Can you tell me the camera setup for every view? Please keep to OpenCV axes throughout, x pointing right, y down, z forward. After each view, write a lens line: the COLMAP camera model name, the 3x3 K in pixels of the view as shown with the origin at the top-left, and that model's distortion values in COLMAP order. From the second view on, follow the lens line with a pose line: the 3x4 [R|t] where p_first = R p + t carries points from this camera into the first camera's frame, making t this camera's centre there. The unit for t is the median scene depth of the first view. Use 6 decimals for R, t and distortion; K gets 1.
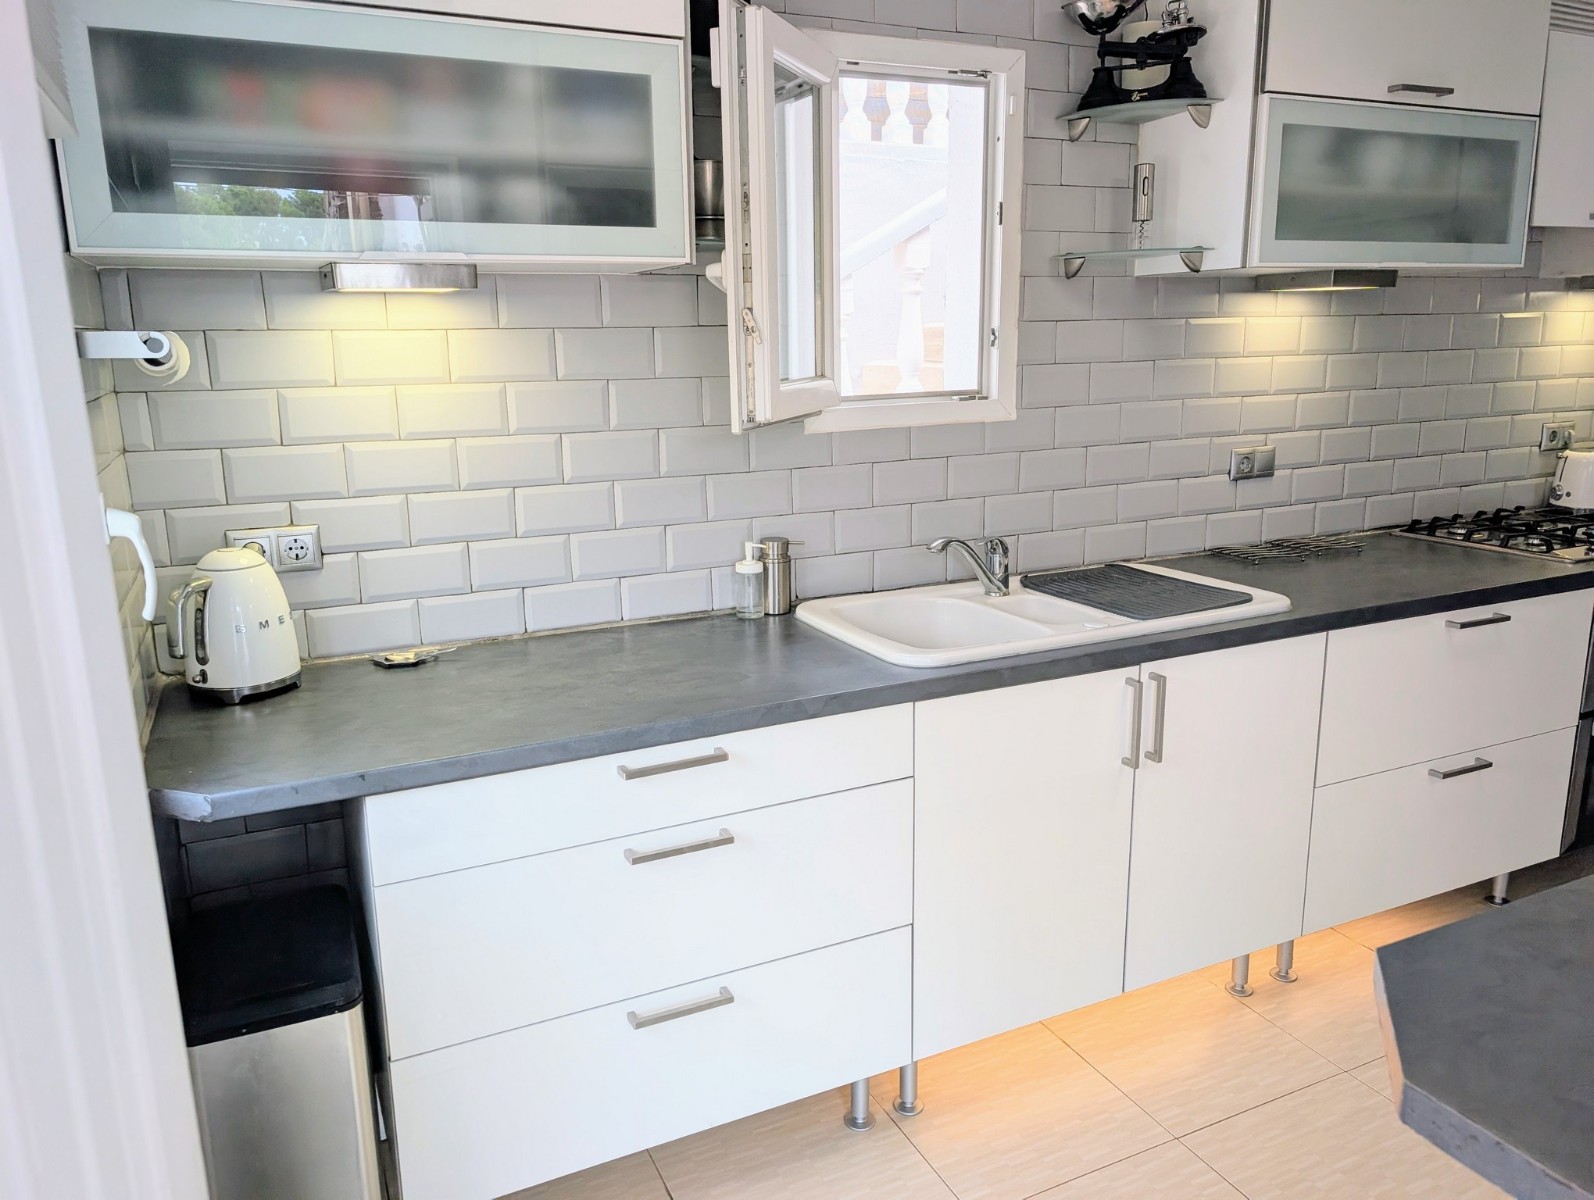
lens RADIAL K [[1149.1, 0, 797.0], [0, 1149.1, 600.0], [0, 0, 1]] dist [0.043952, -0.001400]
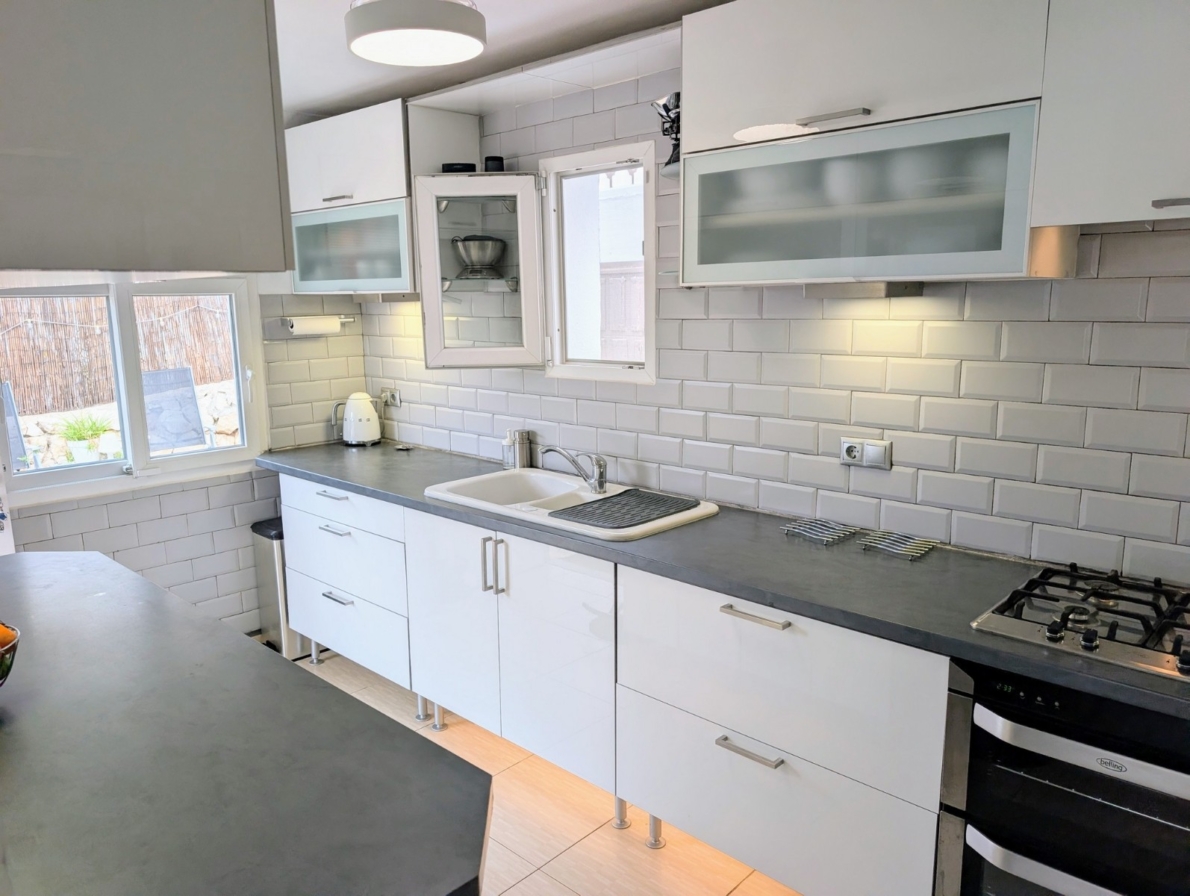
lens RADIAL K [[815.2, 0, 595.0], [0, 815.2, 448.0], [0, 0, 1]] dist [0.054353, -0.067248]
pose [[0.369112, 0.161249, -0.915290, 1.062411], [-0.229058, 0.970238, 0.078557, -0.133477], [0.900716, 0.180658, 0.395062, 0.502789]]
